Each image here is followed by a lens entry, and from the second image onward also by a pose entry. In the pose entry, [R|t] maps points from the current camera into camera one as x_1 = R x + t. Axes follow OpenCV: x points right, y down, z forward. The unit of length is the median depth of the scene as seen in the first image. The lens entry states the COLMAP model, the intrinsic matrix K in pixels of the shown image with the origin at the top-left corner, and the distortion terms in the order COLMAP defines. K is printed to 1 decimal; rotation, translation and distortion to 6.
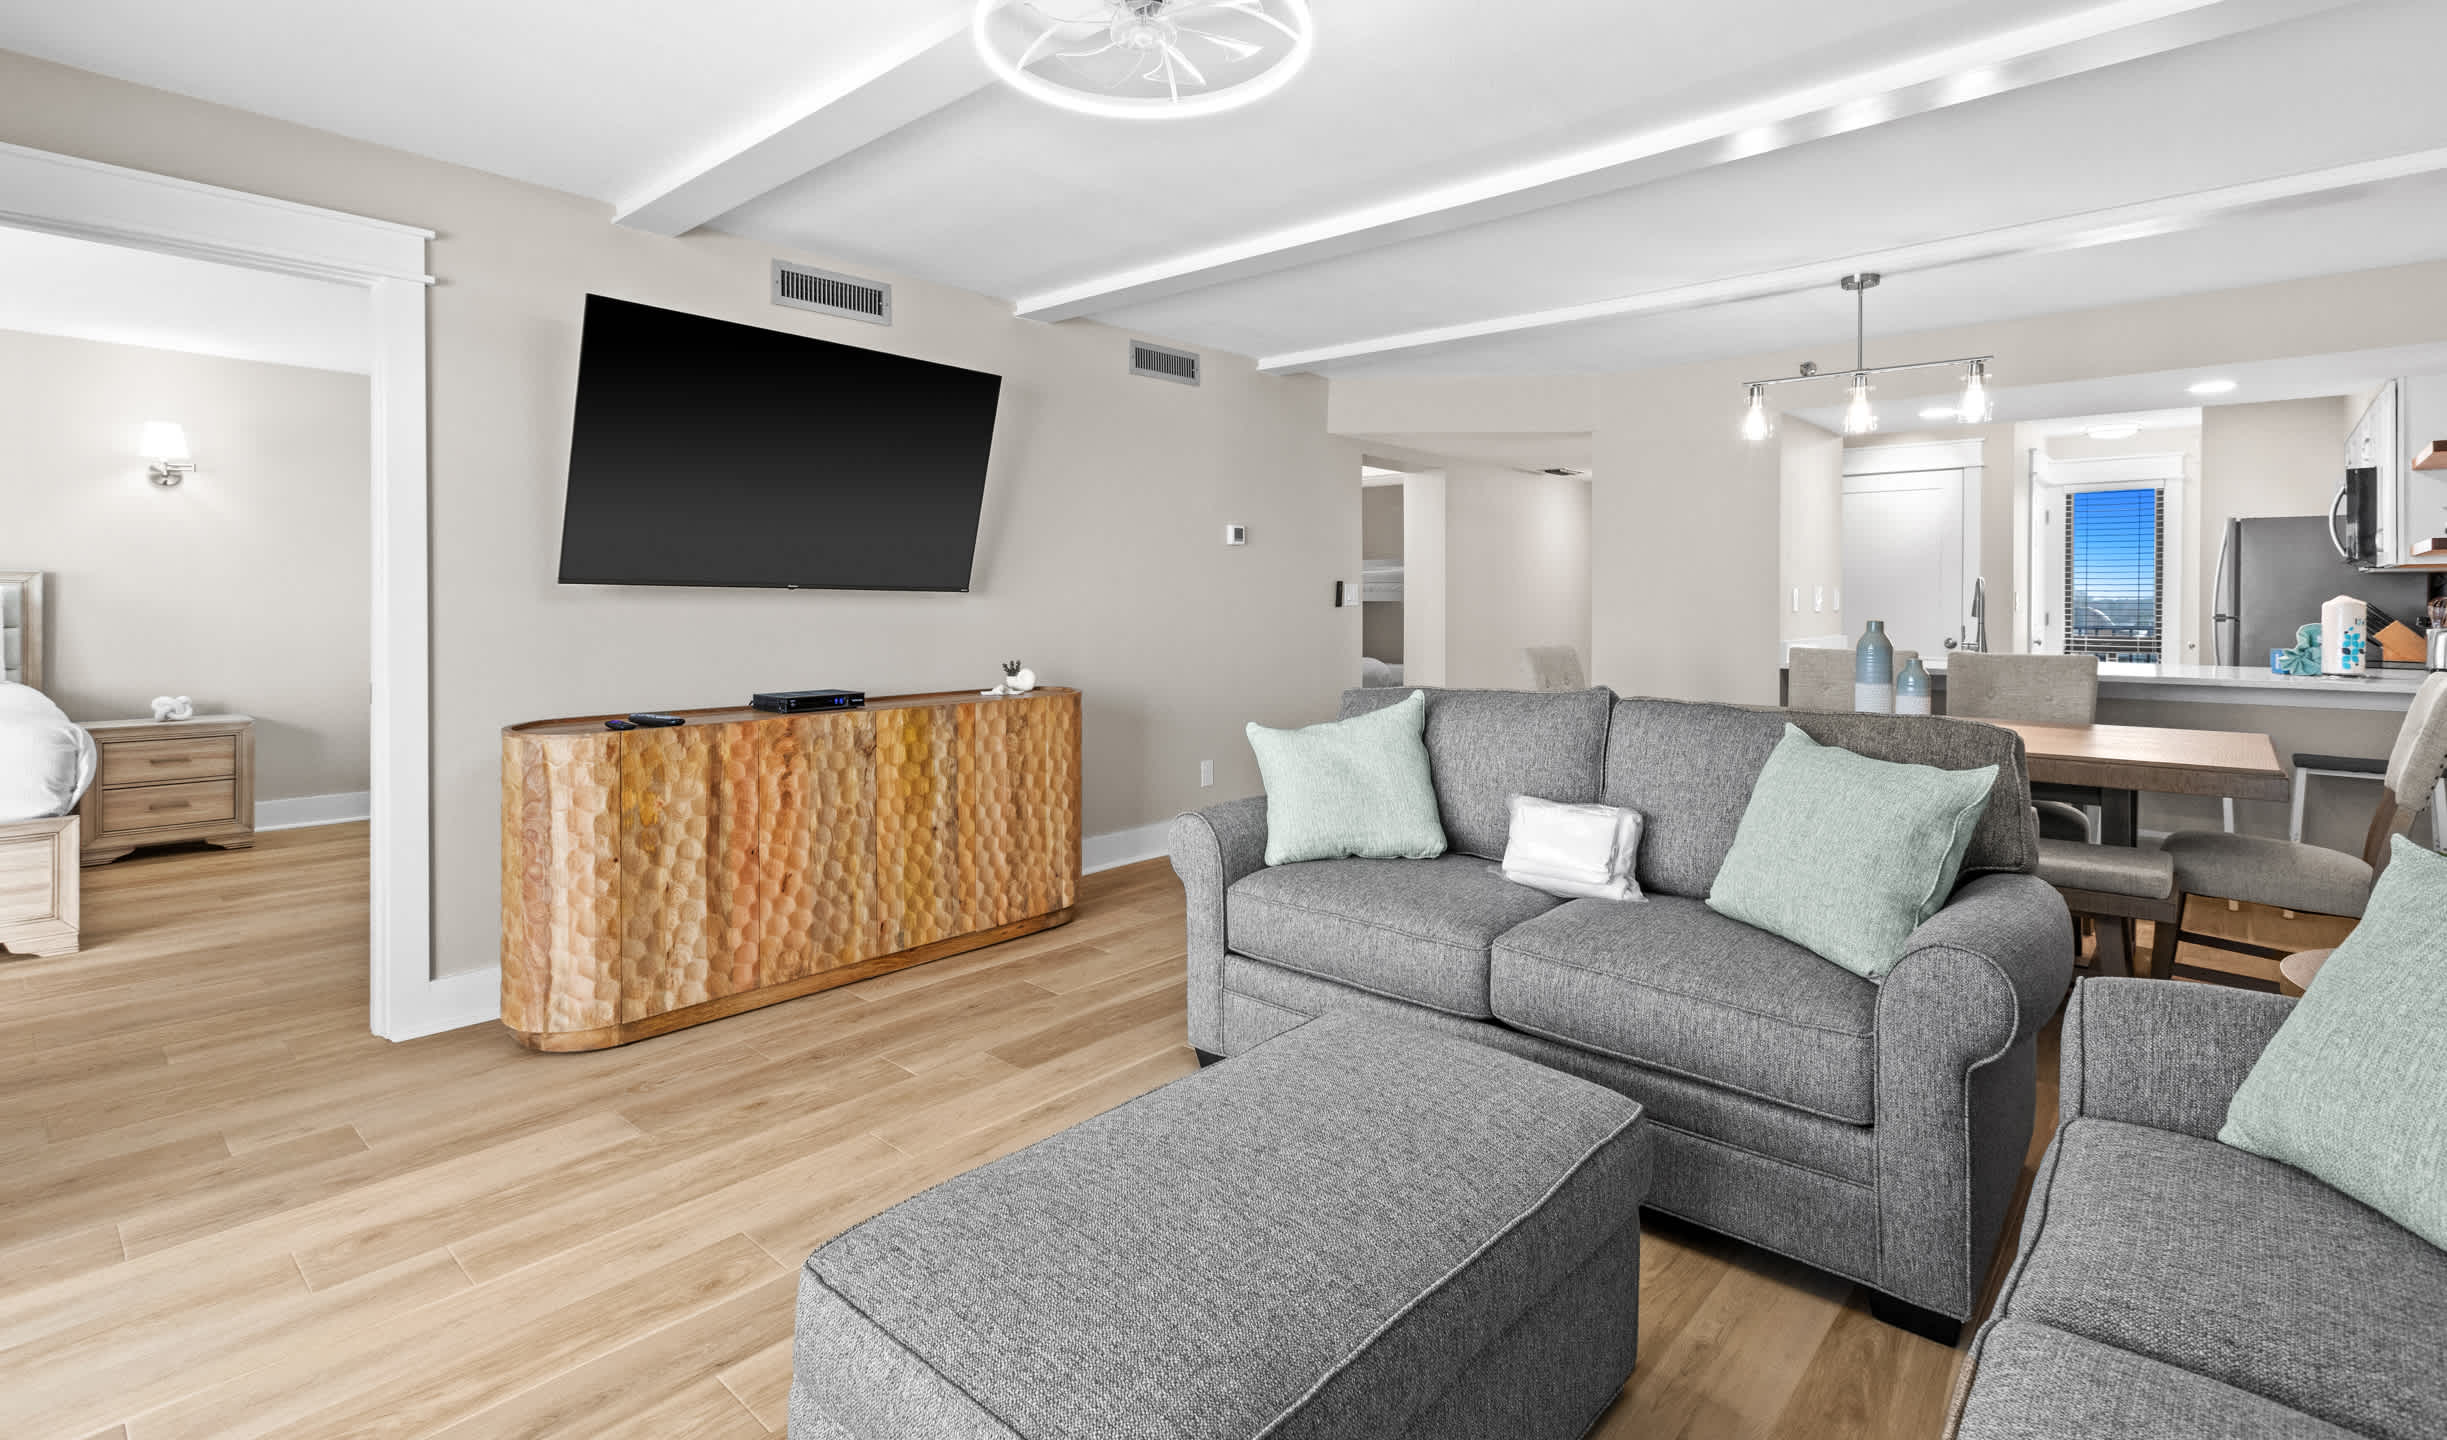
lens RADIAL K [[1159.0, 0, 1226.1], [0, 1159.0, 603.1], [0, 0, 1]] dist [-0.001789, -0.000132]
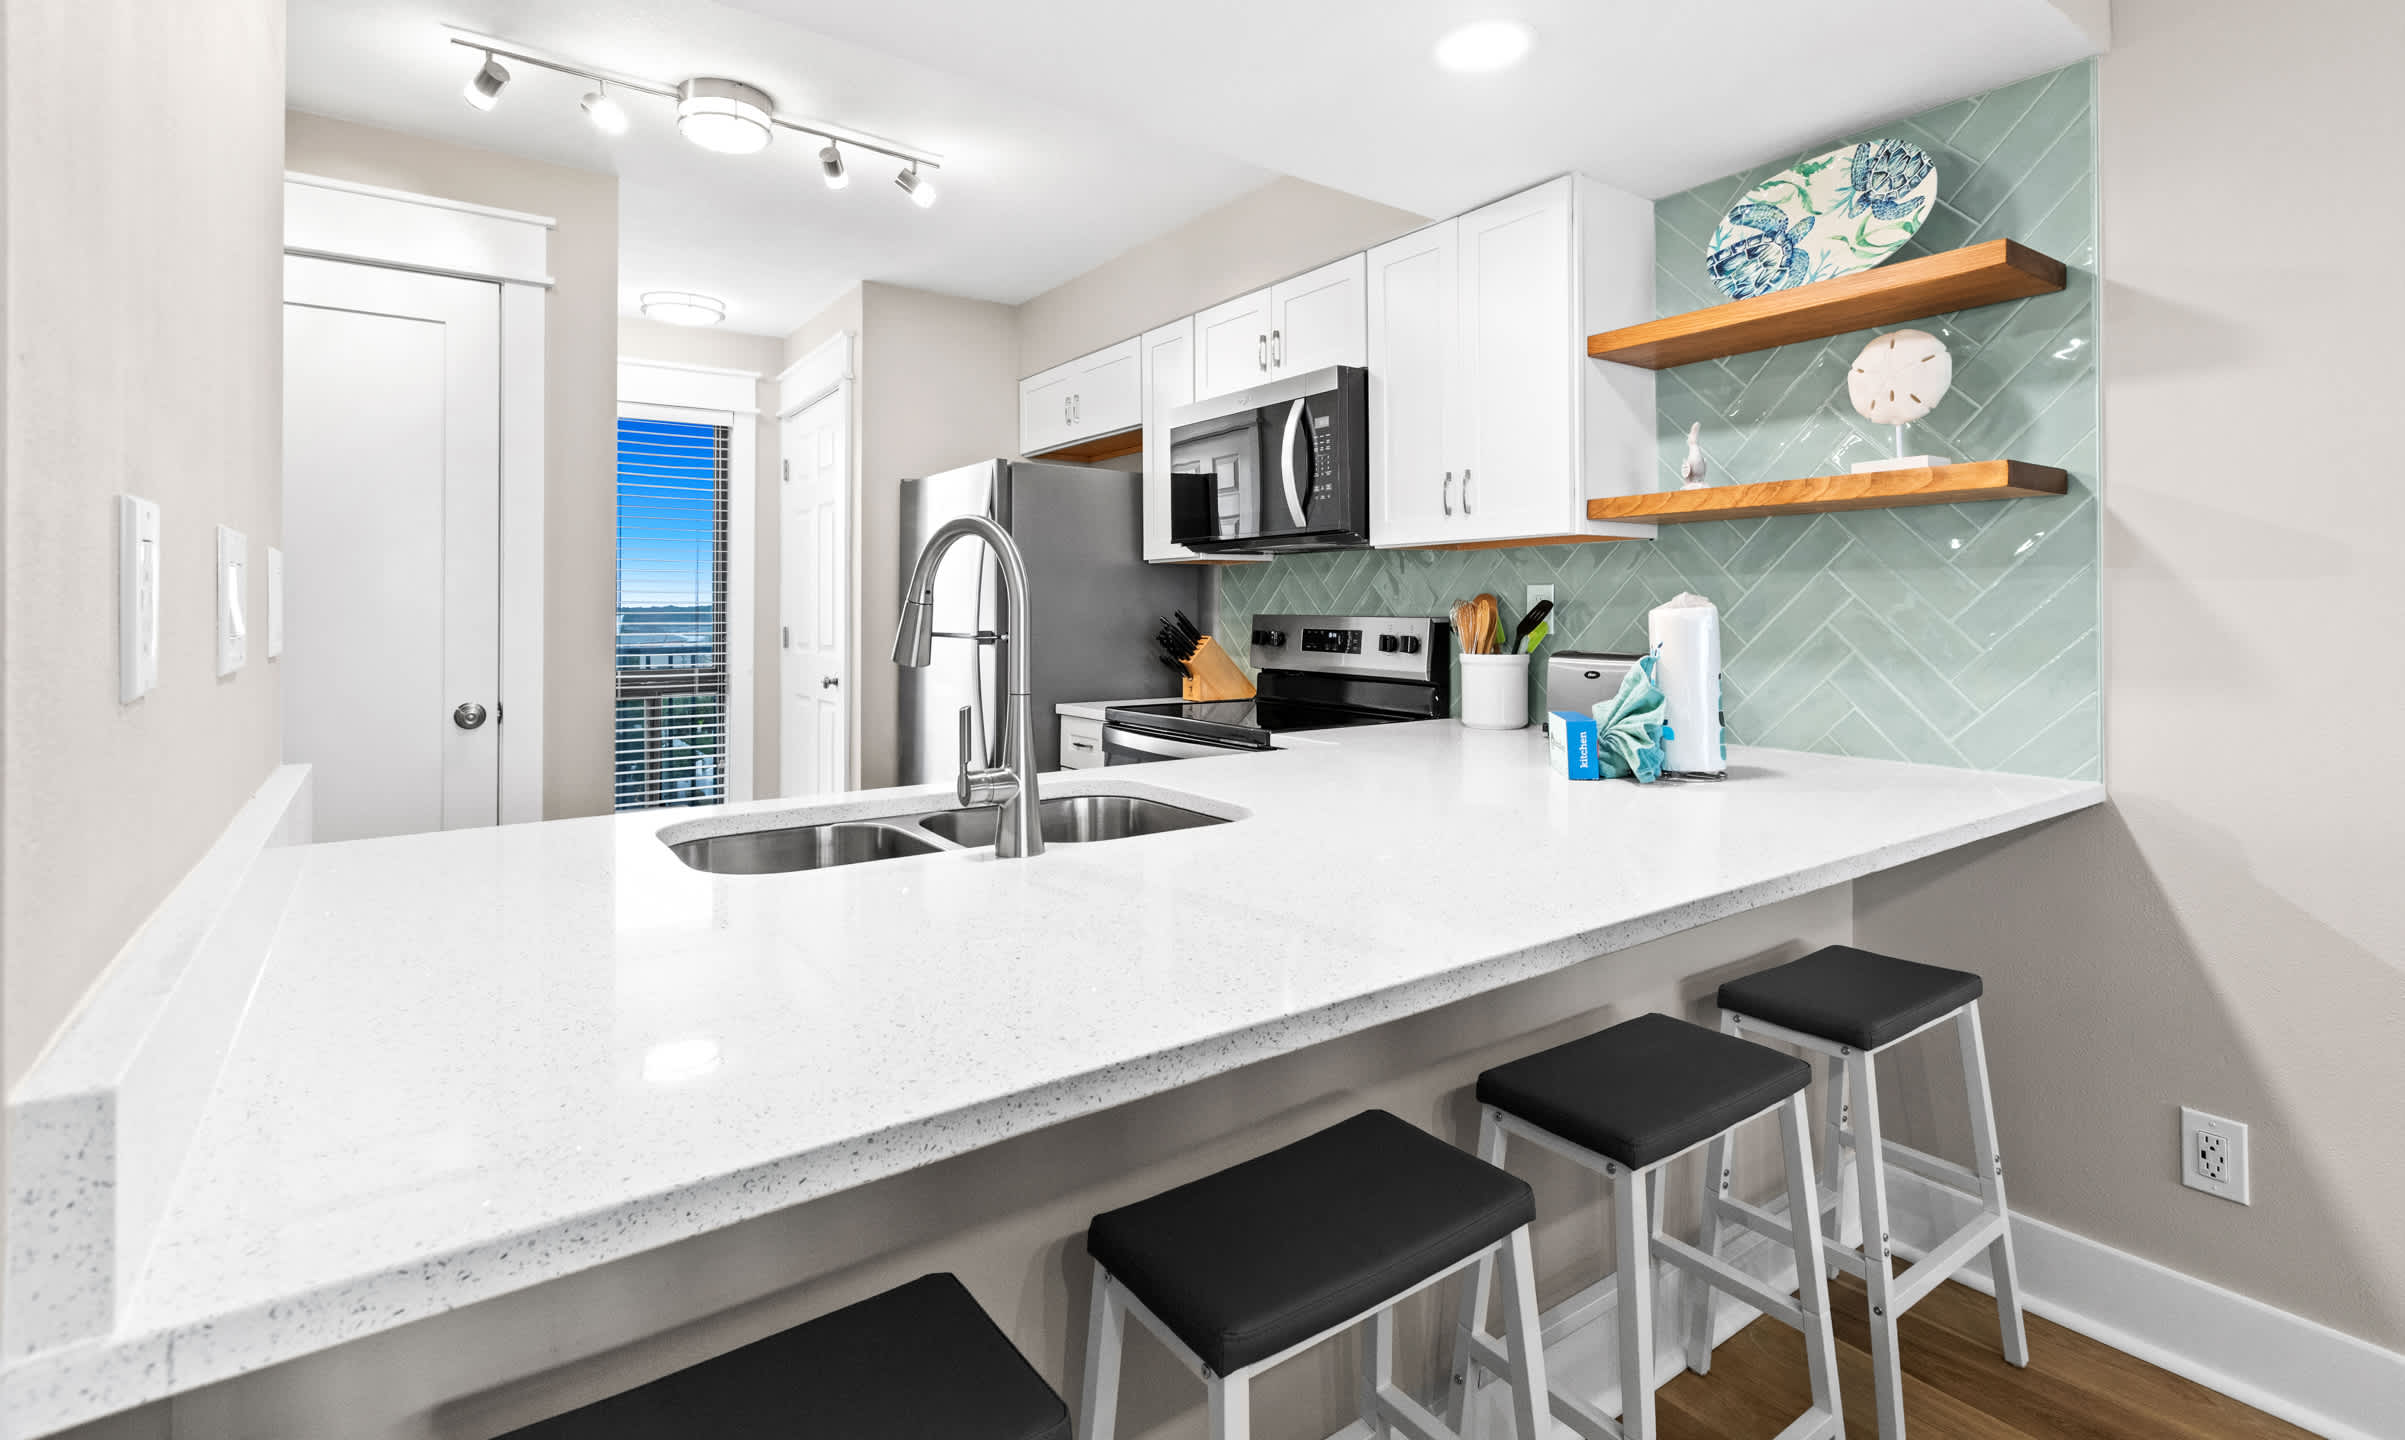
lens RADIAL K [[1112.4, 0, 1187.7], [0, 1112.4, 599.7], [0, 0, 1]] dist [0.000557, 0.000176]
pose [[0.222276, 0.008558, 0.974946, 0.650465], [0.004679, 0.999941, -0.009844, -0.004296], [-0.974973, 0.006750, 0.222222, 1.390839]]
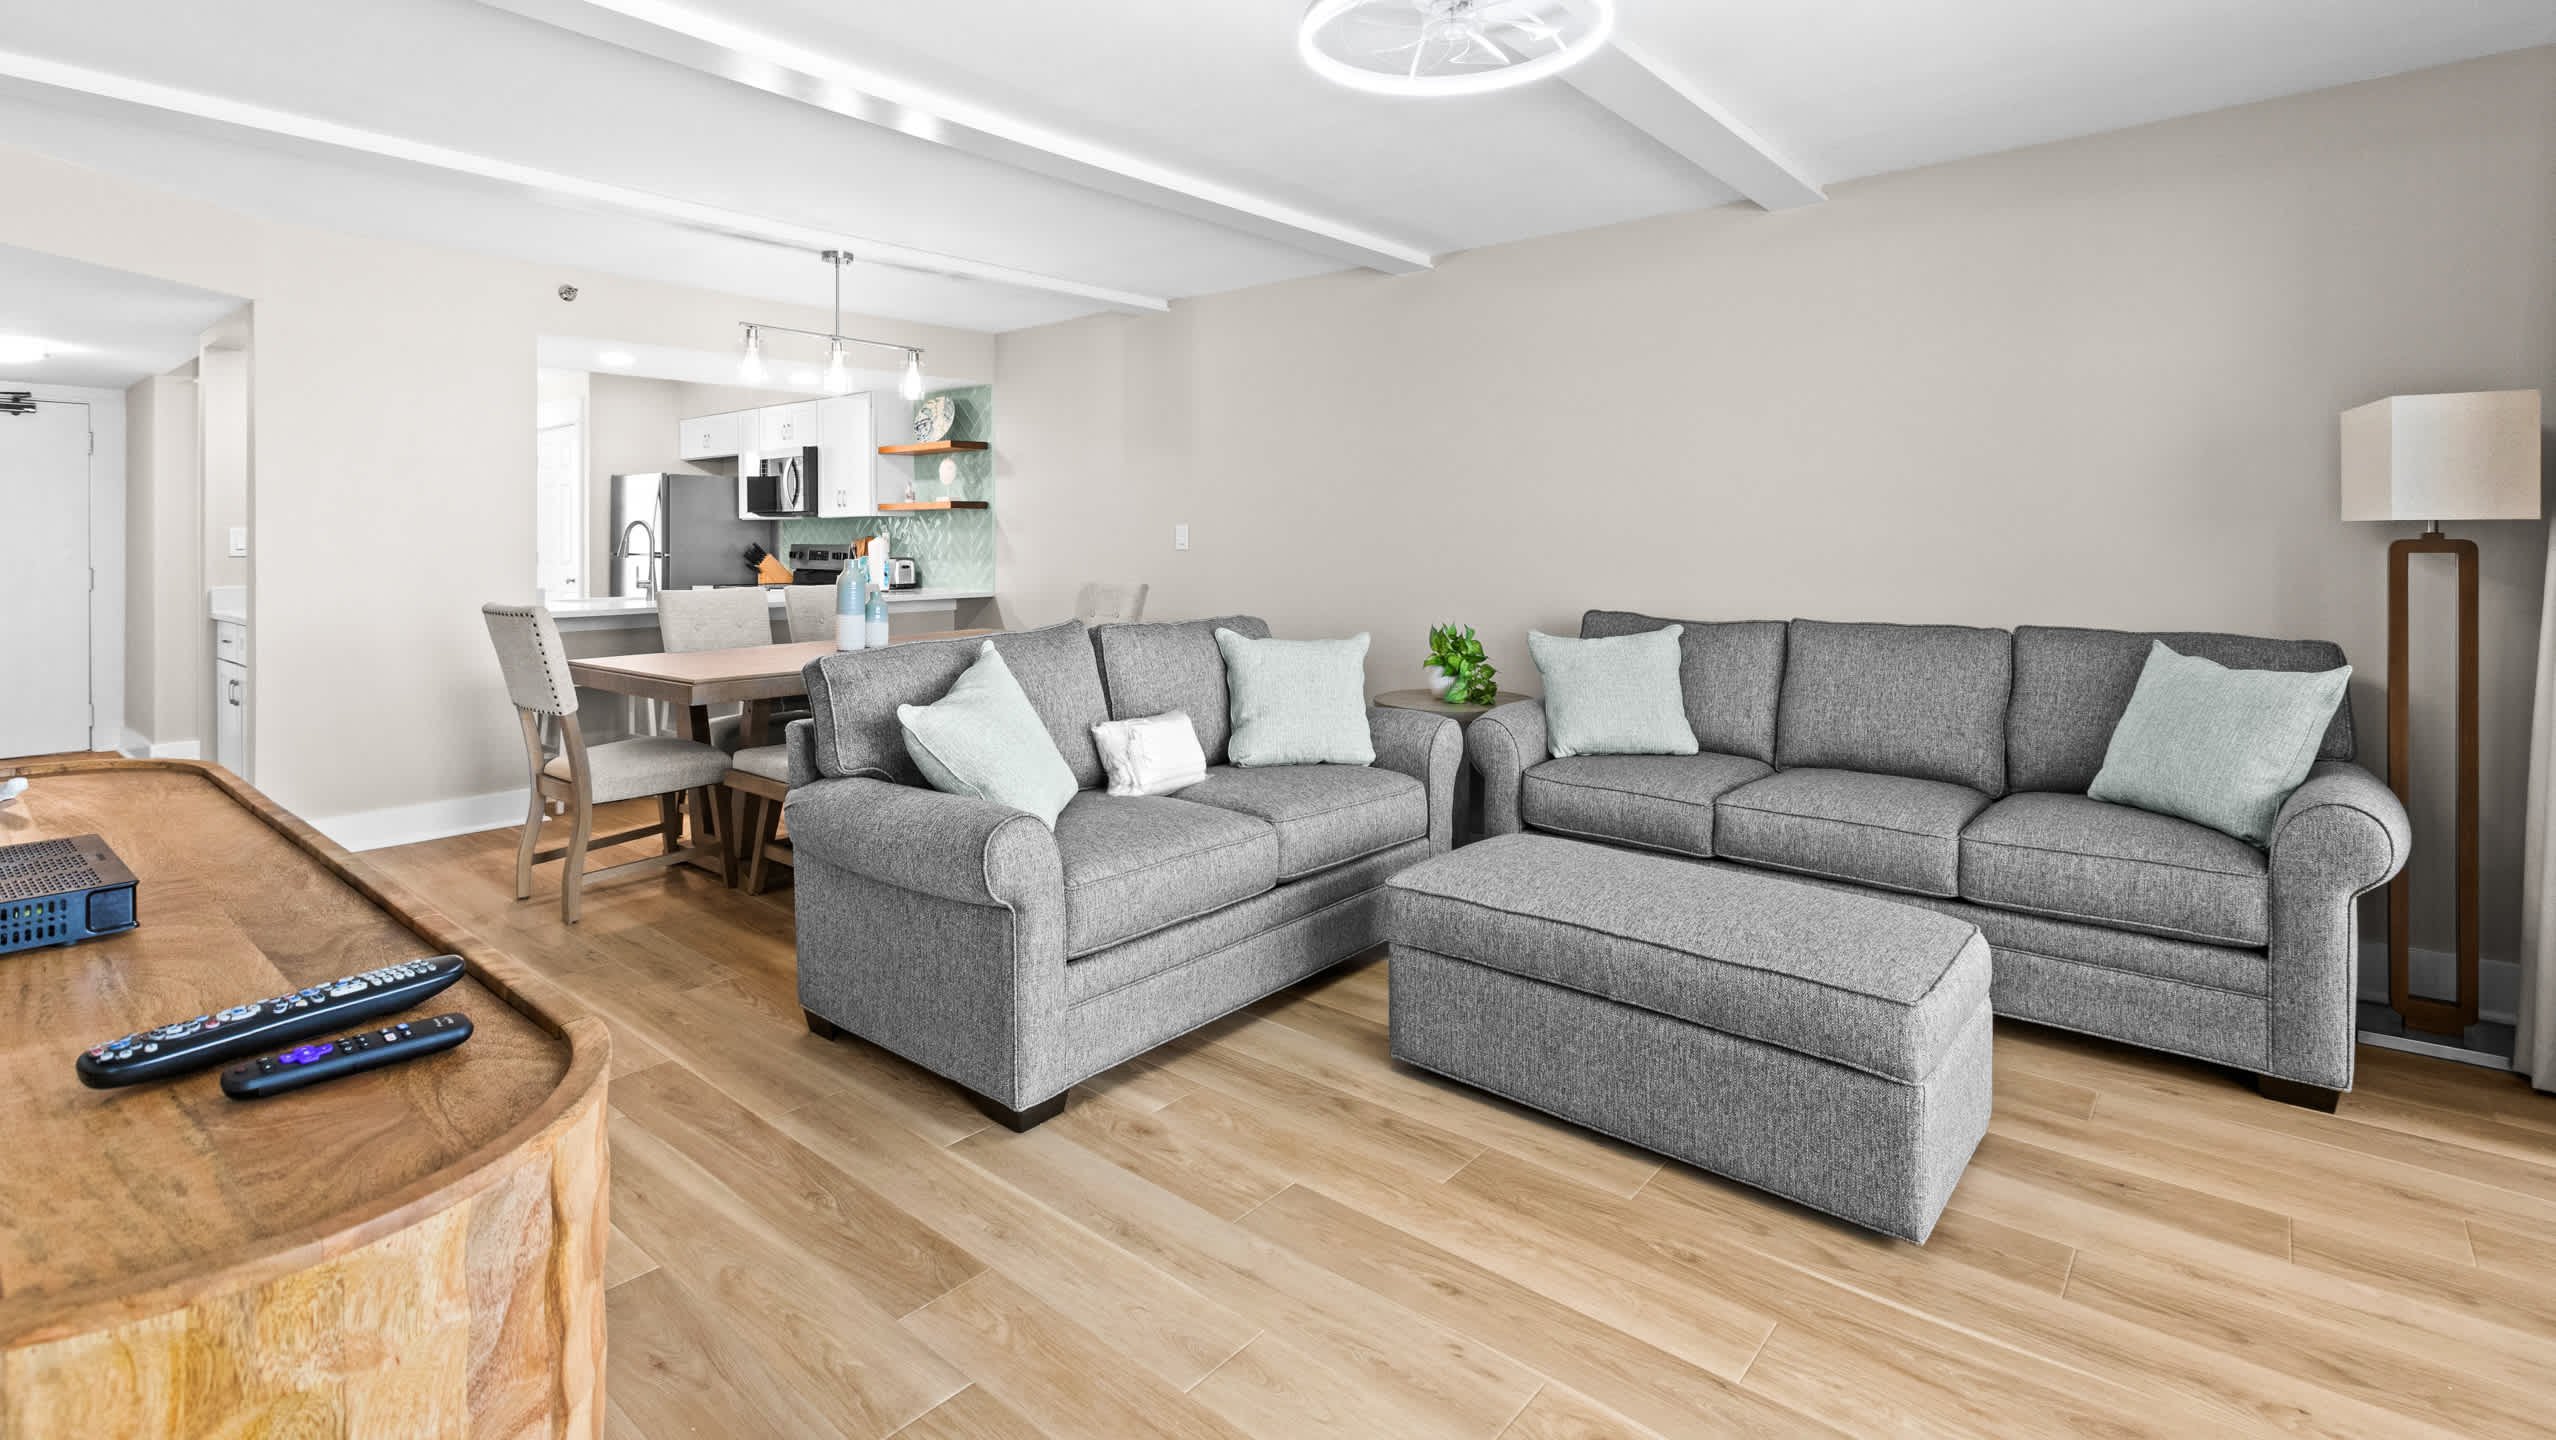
lens RADIAL K [[1174.9, 0, 1284.2], [0, 1174.9, 542.5], [0, 0, 1]] dist [0.000923, 0.000057]
pose [[-0.039033, -0.001349, 0.999237, -0.677412], [0.005529, 0.999983, 0.001566, -0.002750], [-0.999223, 0.005586, -0.039025, 0.693602]]
